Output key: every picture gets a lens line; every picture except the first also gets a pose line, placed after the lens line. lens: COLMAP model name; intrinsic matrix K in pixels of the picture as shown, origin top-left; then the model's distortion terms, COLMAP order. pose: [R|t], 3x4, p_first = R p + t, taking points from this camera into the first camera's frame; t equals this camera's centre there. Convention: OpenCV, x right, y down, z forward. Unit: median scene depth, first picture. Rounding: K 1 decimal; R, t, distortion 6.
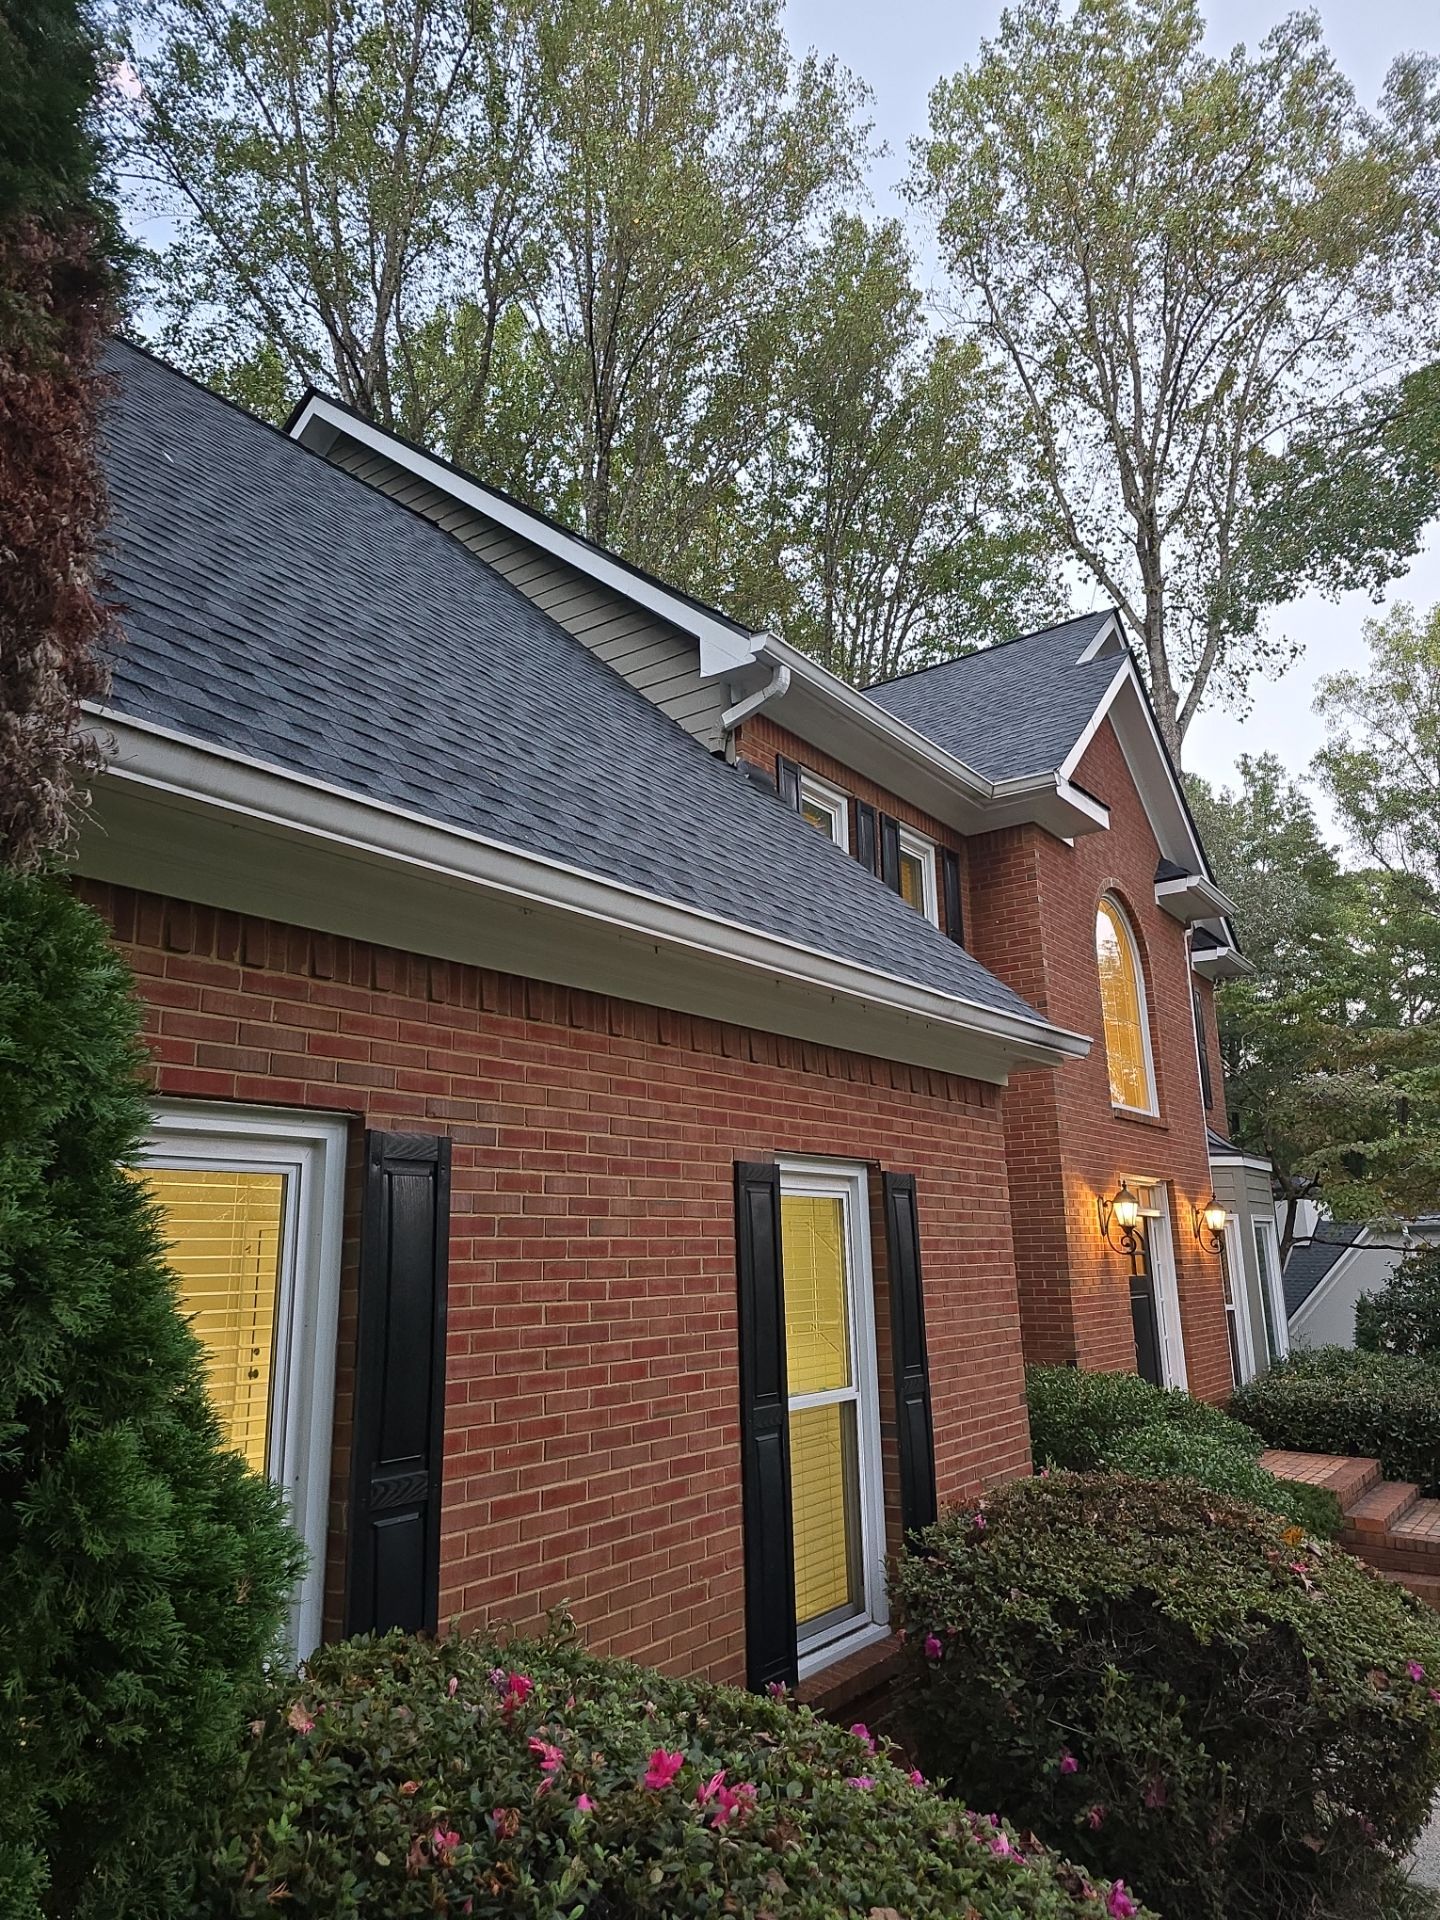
lens RADIAL K [[1252.4, 0, 720.0], [0, 1252.4, 960.0], [0, 0, 1]] dist [0.001371, -0.001988]
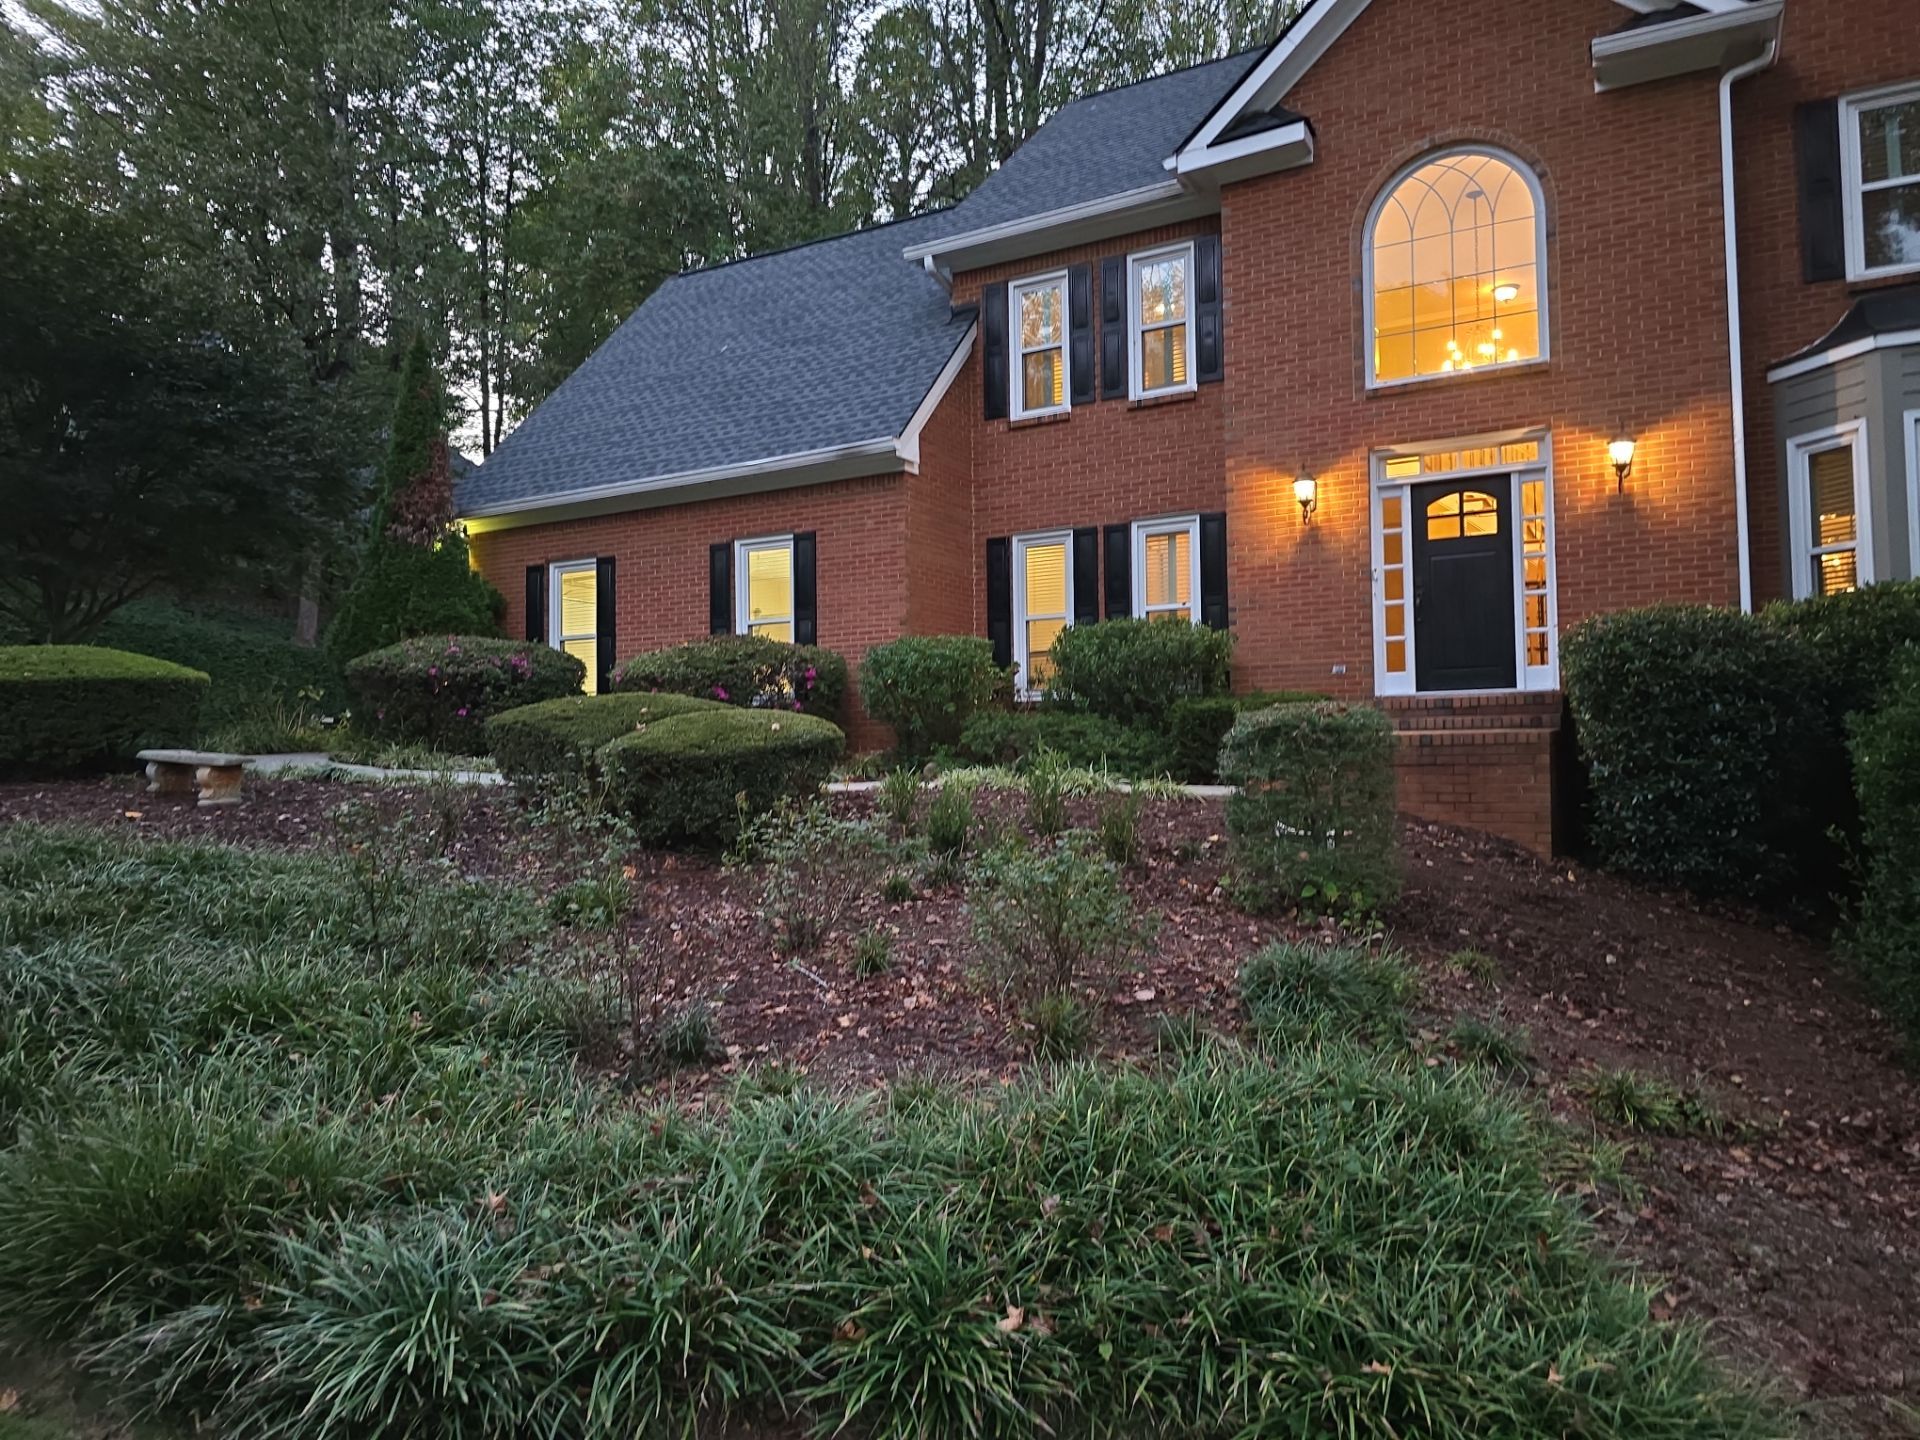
lens RADIAL K [[1252.4, 0, 960.0], [0, 1252.4, 720.0], [0, 0, 1]] dist [0.001371, -0.001988]
pose [[0.127389, -0.019621, -0.991659, 2.635998], [0.246596, 0.969038, 0.012504, 0.582078], [0.960709, -0.246132, 0.128283, 0.921190]]
